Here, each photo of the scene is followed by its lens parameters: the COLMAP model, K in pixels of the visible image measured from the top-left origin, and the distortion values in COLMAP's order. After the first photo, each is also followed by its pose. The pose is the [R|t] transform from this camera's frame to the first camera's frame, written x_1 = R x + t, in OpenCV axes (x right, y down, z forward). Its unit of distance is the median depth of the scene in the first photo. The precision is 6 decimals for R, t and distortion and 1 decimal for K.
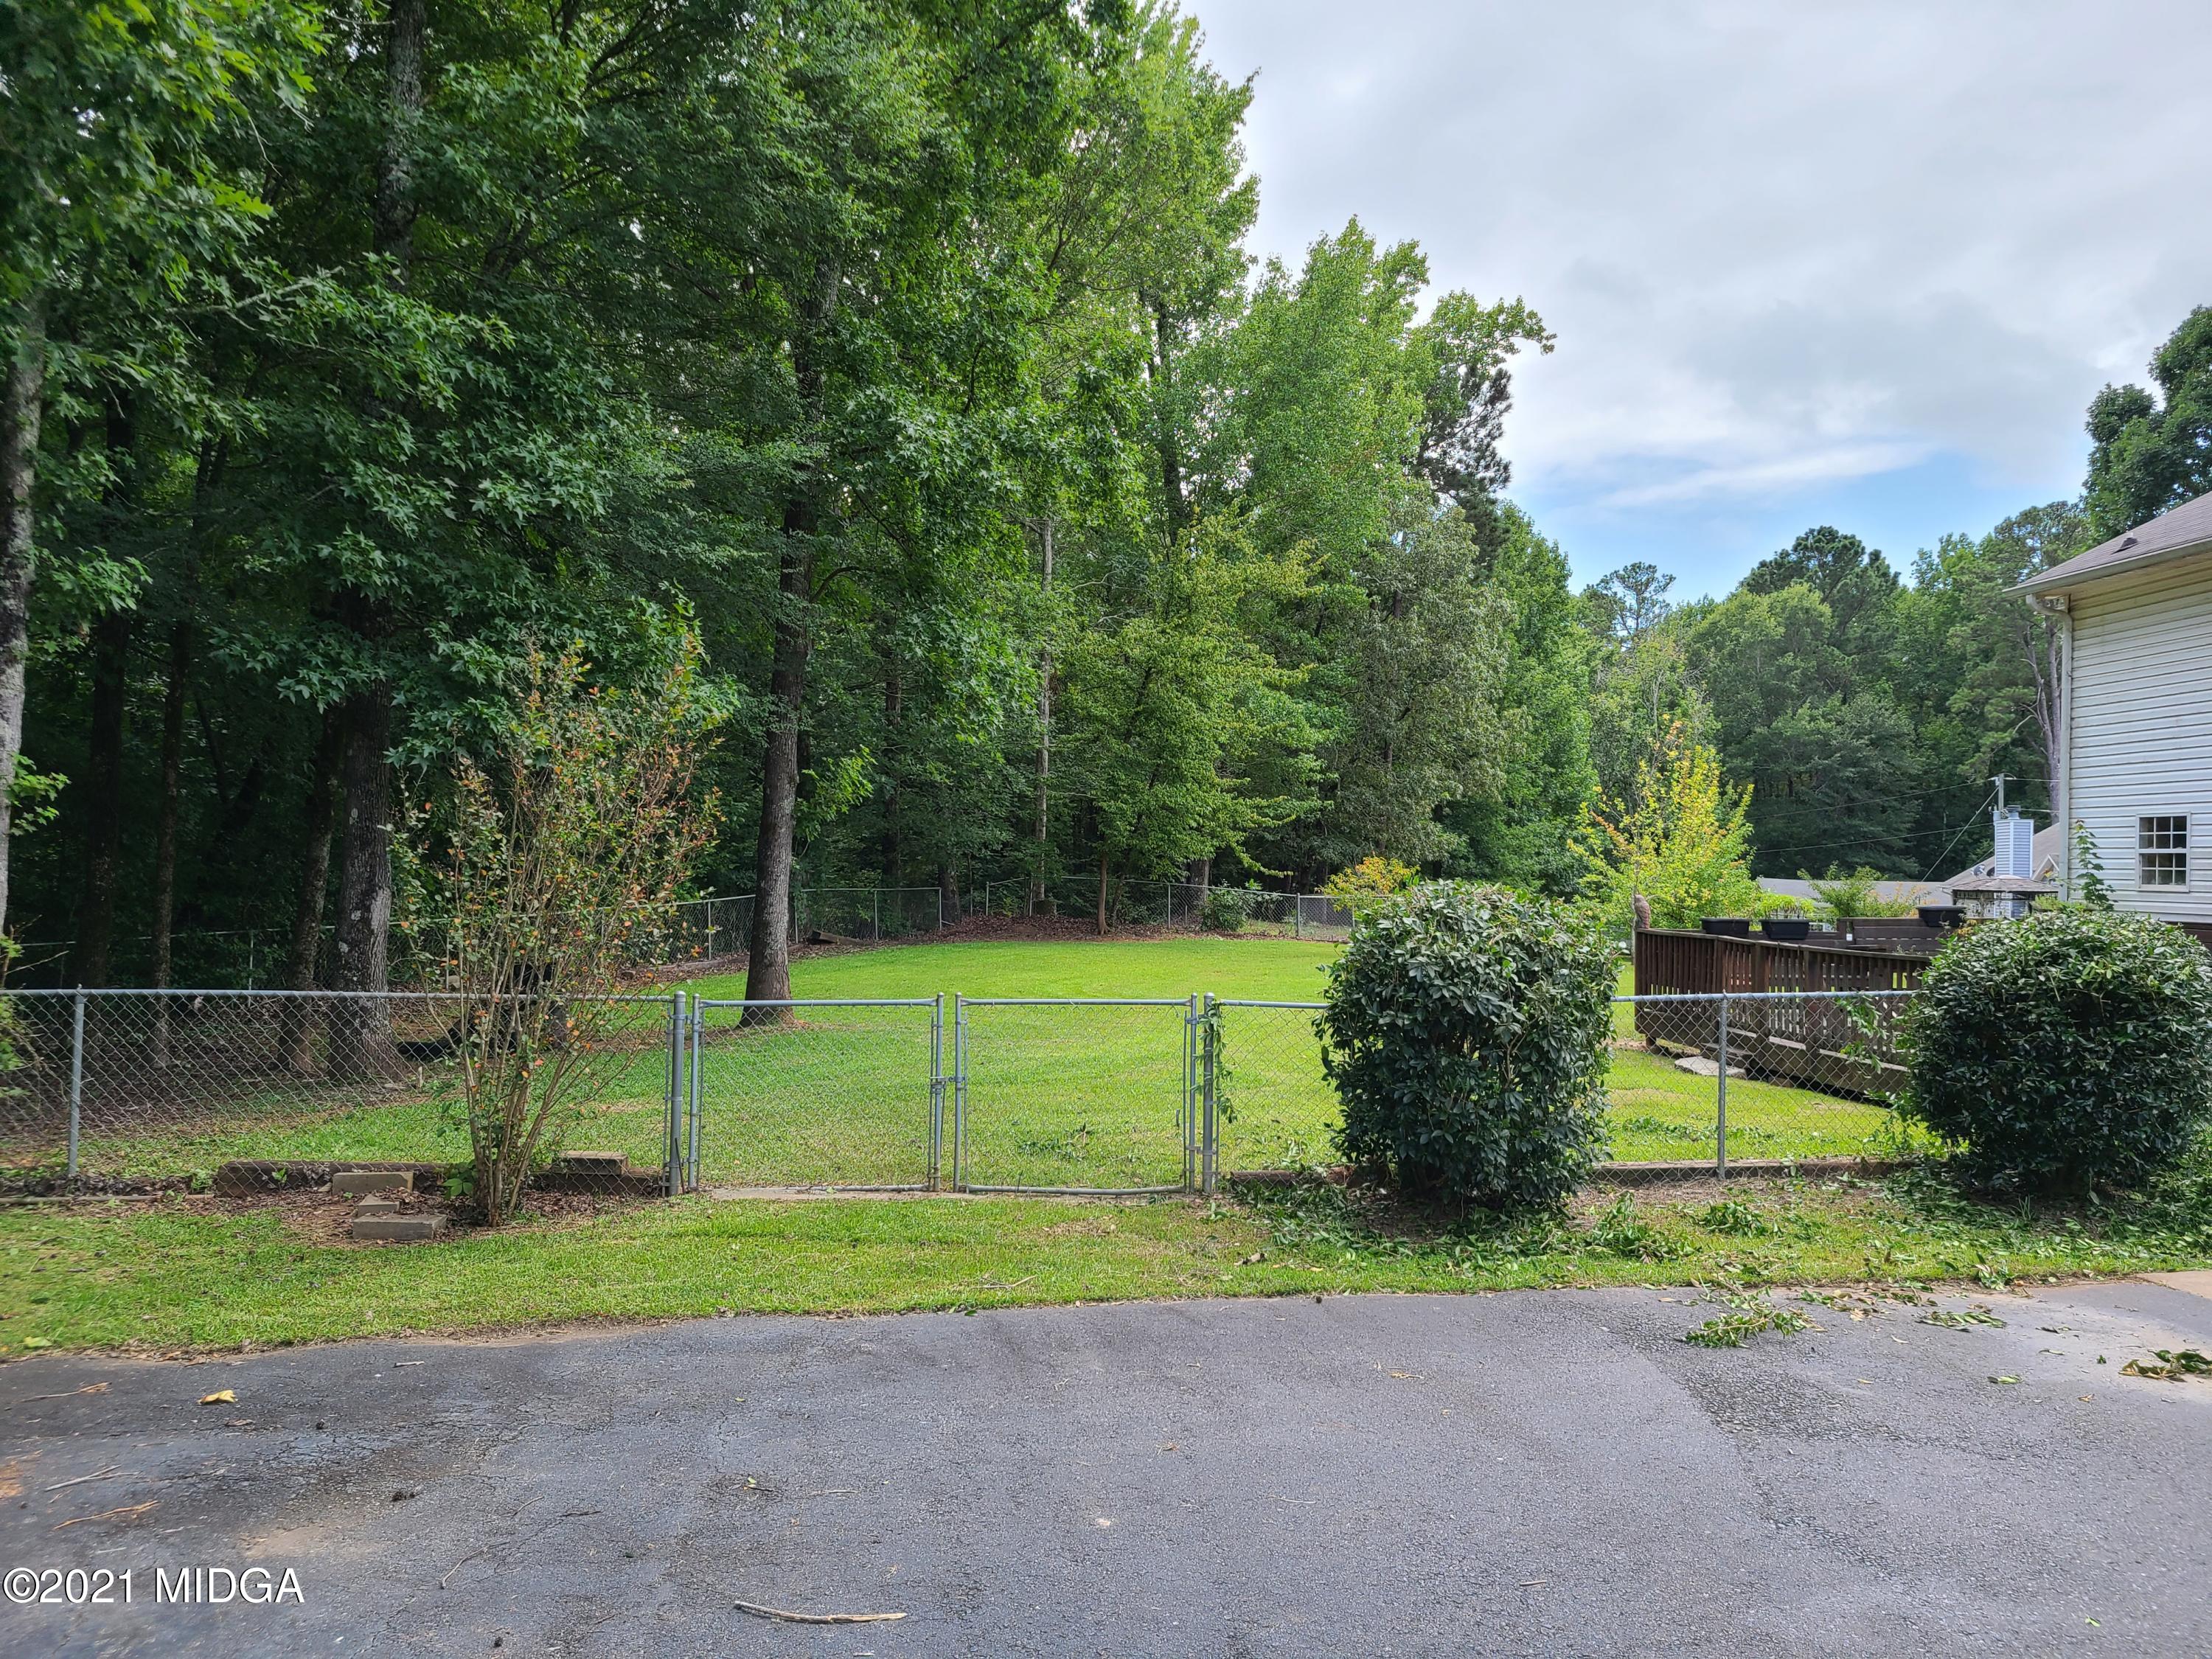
lens RADIAL K [[1666.9, 0, 1115.6], [0, 1666.9, 825.1], [0, 0, 1]] dist [0.068469, -0.059172]
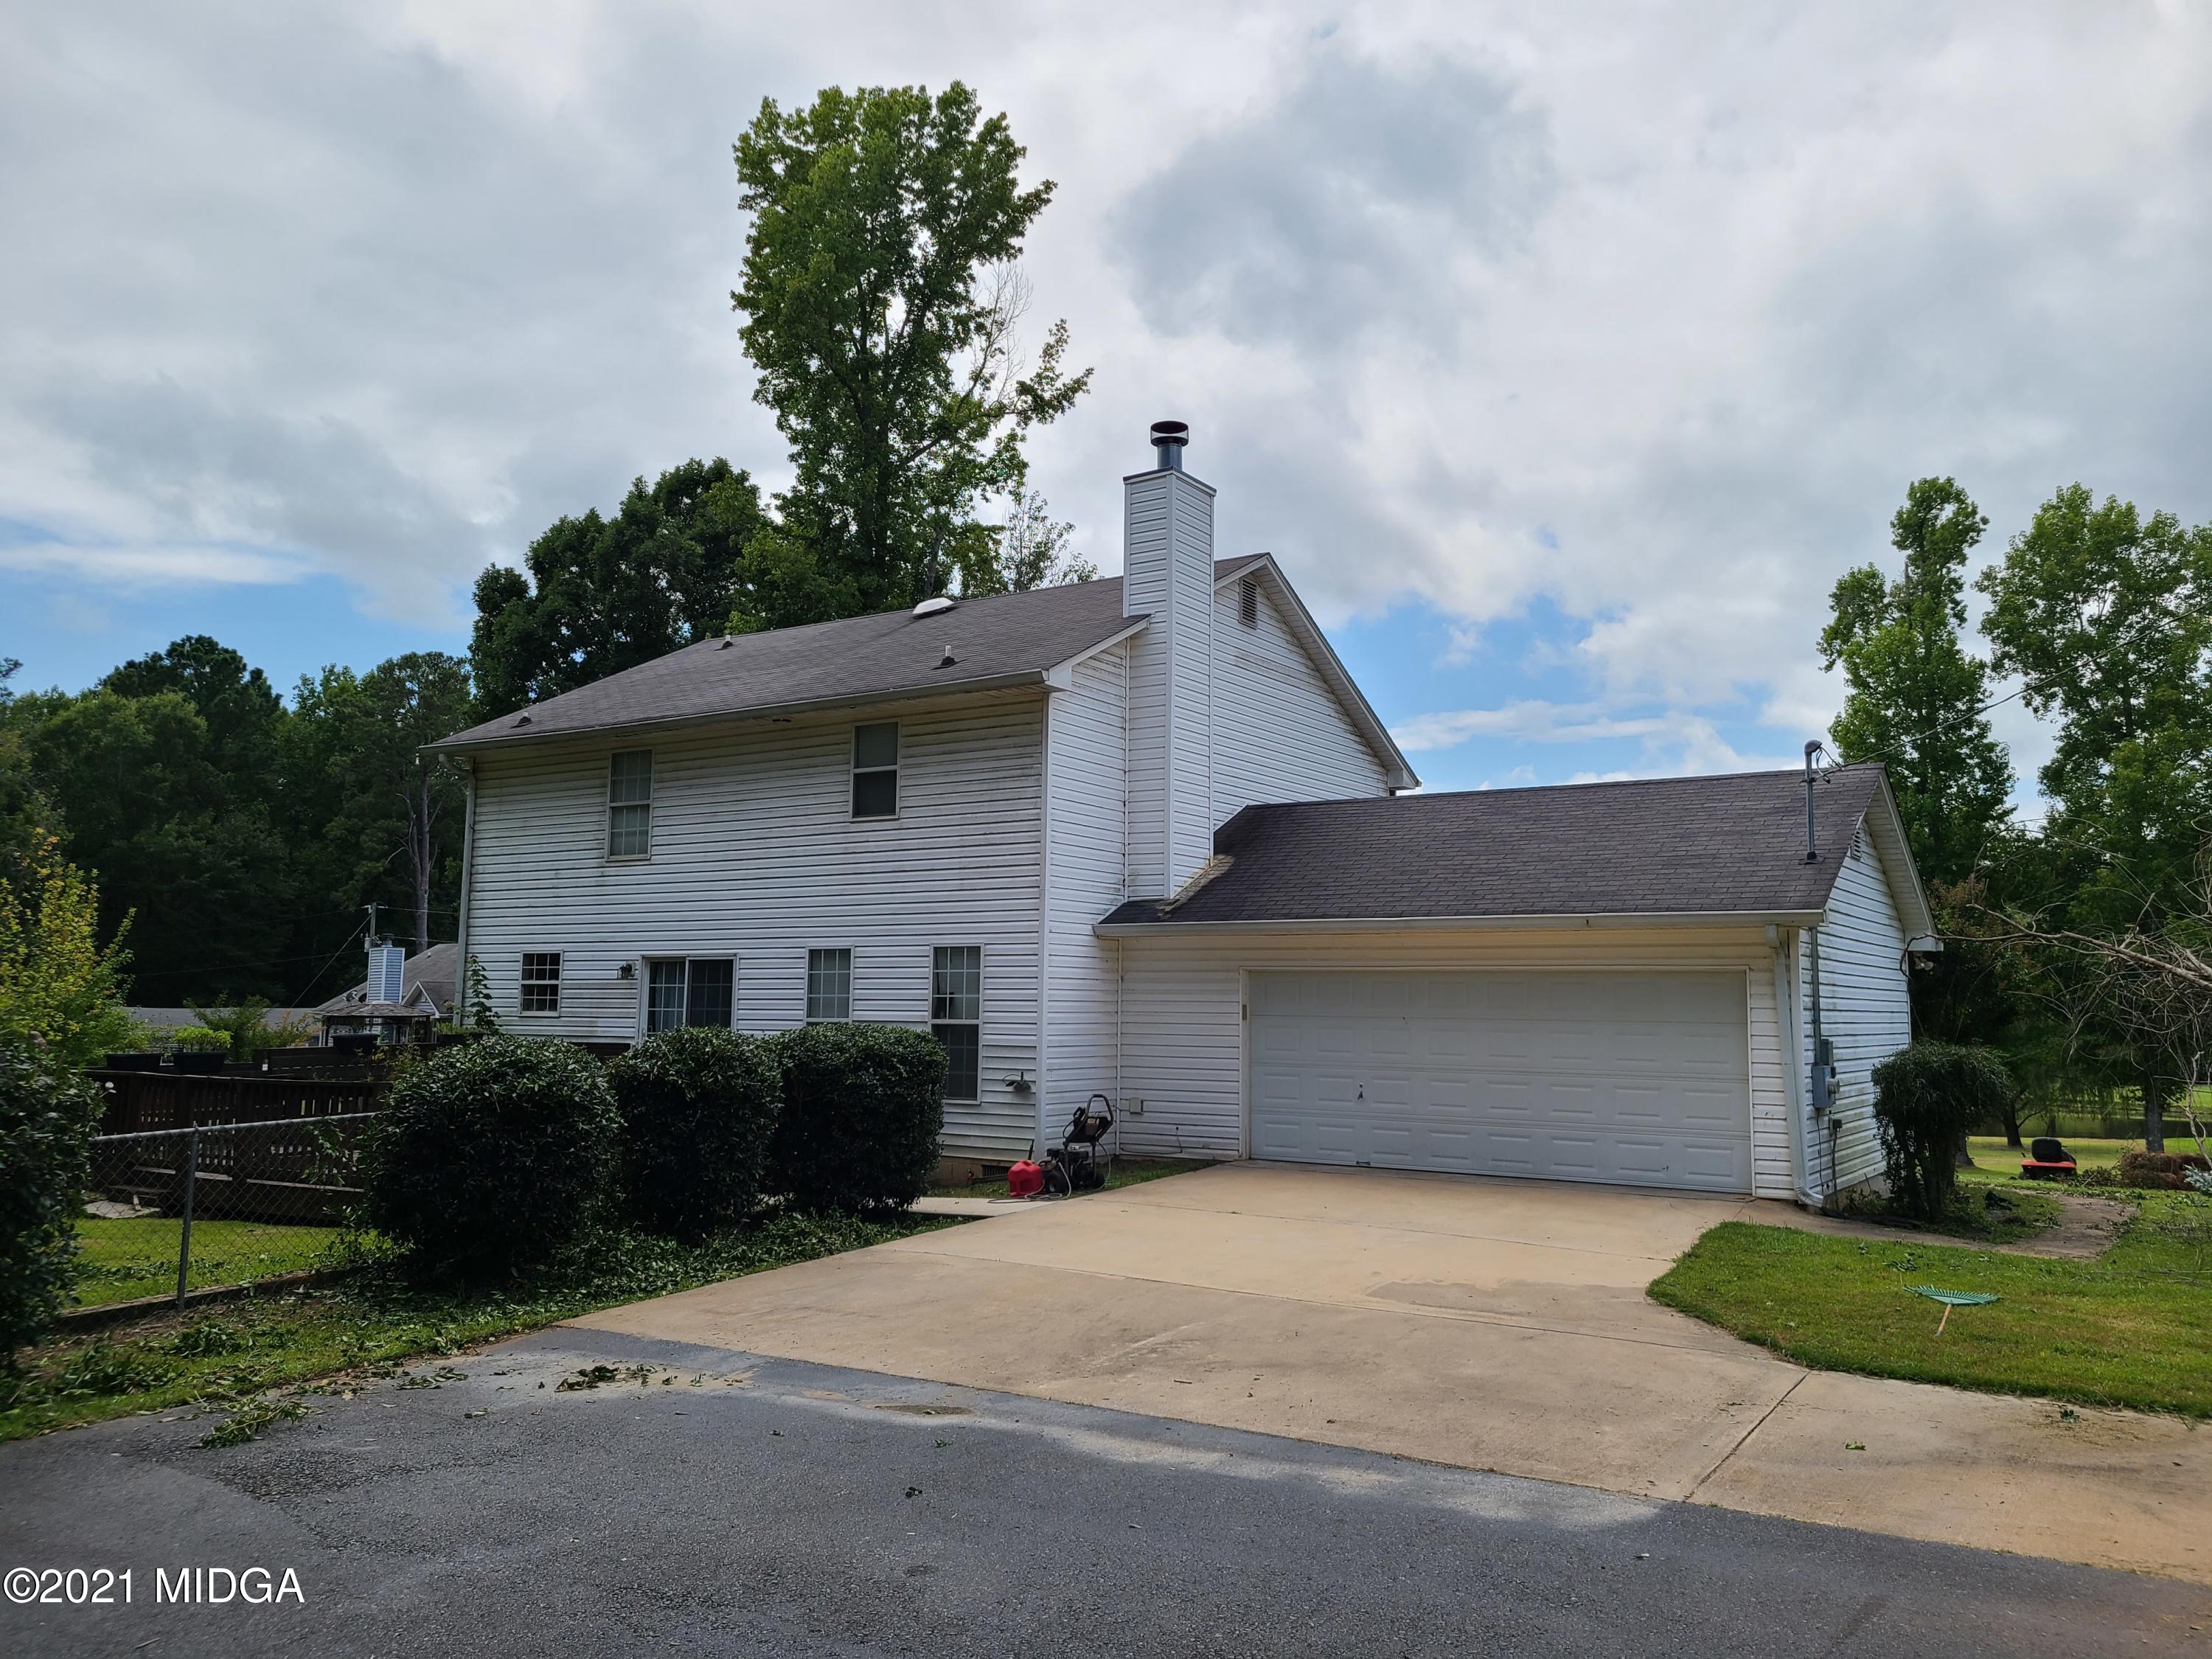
lens RADIAL K [[1666.9, 0, 1115.6], [0, 1666.9, 825.1], [0, 0, 1]] dist [0.068469, -0.059172]
pose [[0.622796, 0.074126, 0.778865, -0.123648], [-0.016208, 0.996510, -0.081879, -0.010467], [-0.782216, 0.038371, 0.621824, -0.112373]]
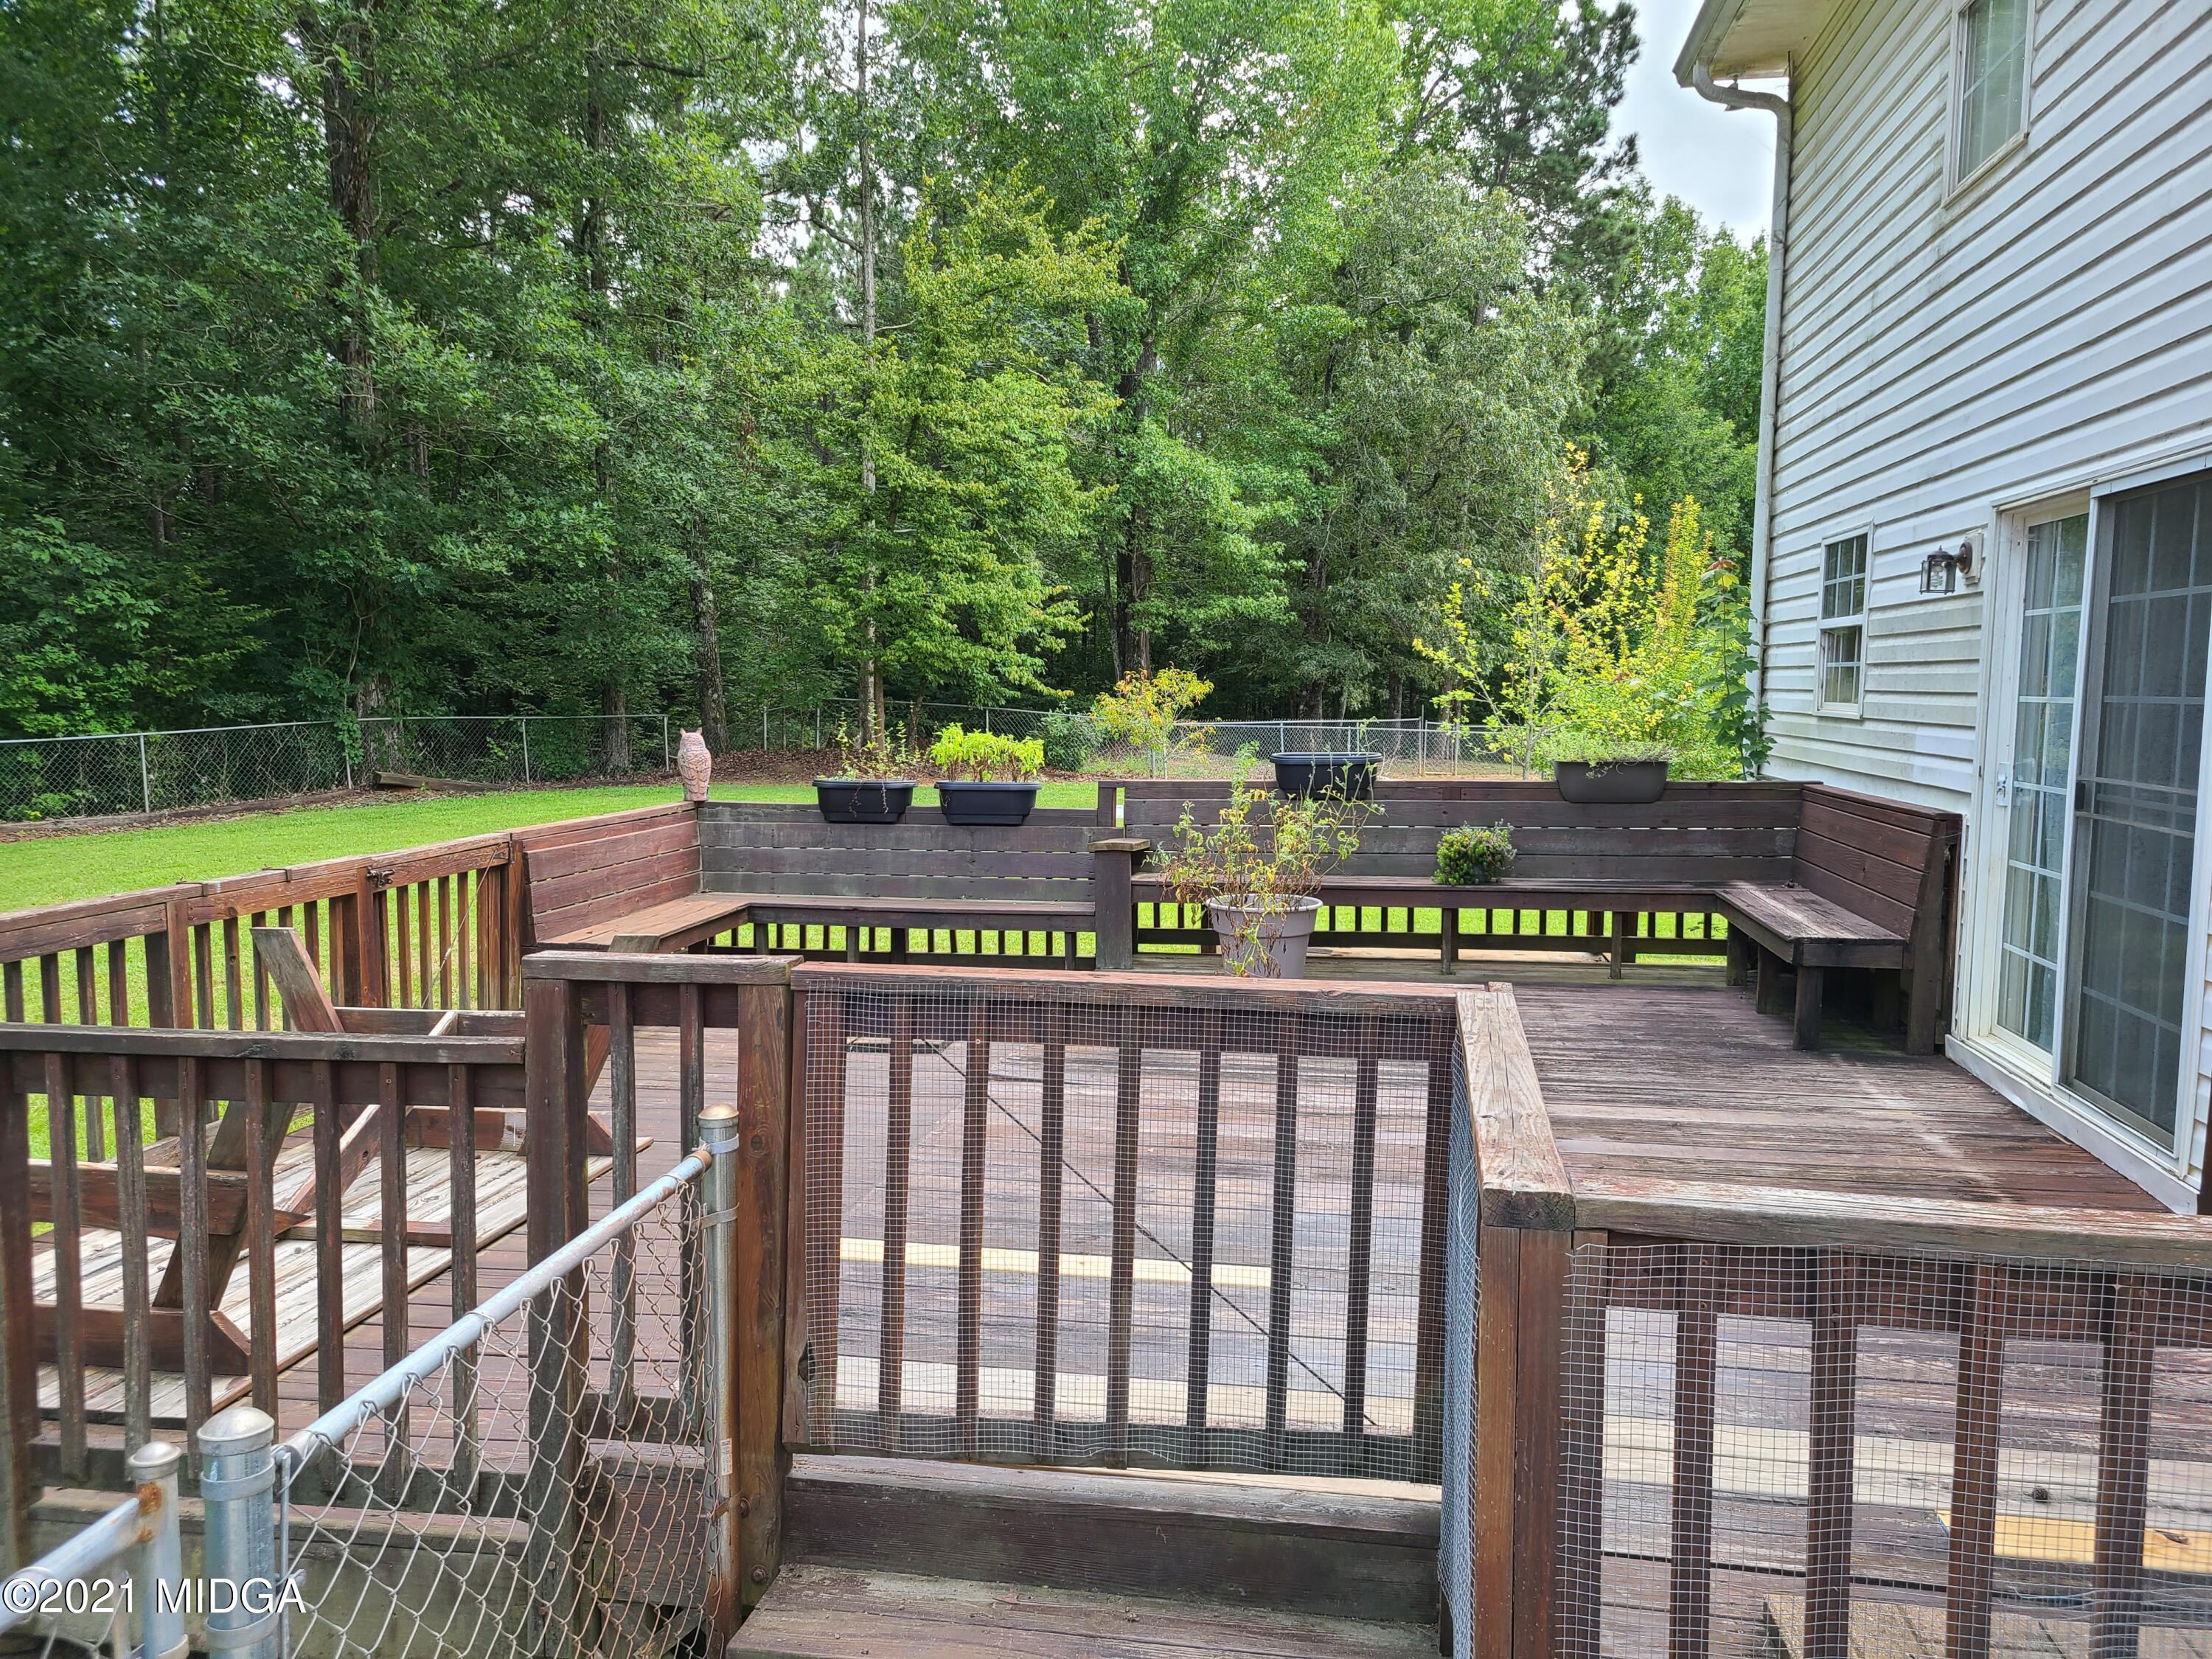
lens RADIAL K [[1666.9, 0, 1115.6], [0, 1666.9, 825.1], [0, 0, 1]] dist [0.068469, -0.059172]
pose [[0.967281, 0.011842, -0.253431, 0.211908], [0.015185, 0.994417, 0.104422, 0.007399], [0.253253, -0.104854, 0.961701, 0.193745]]
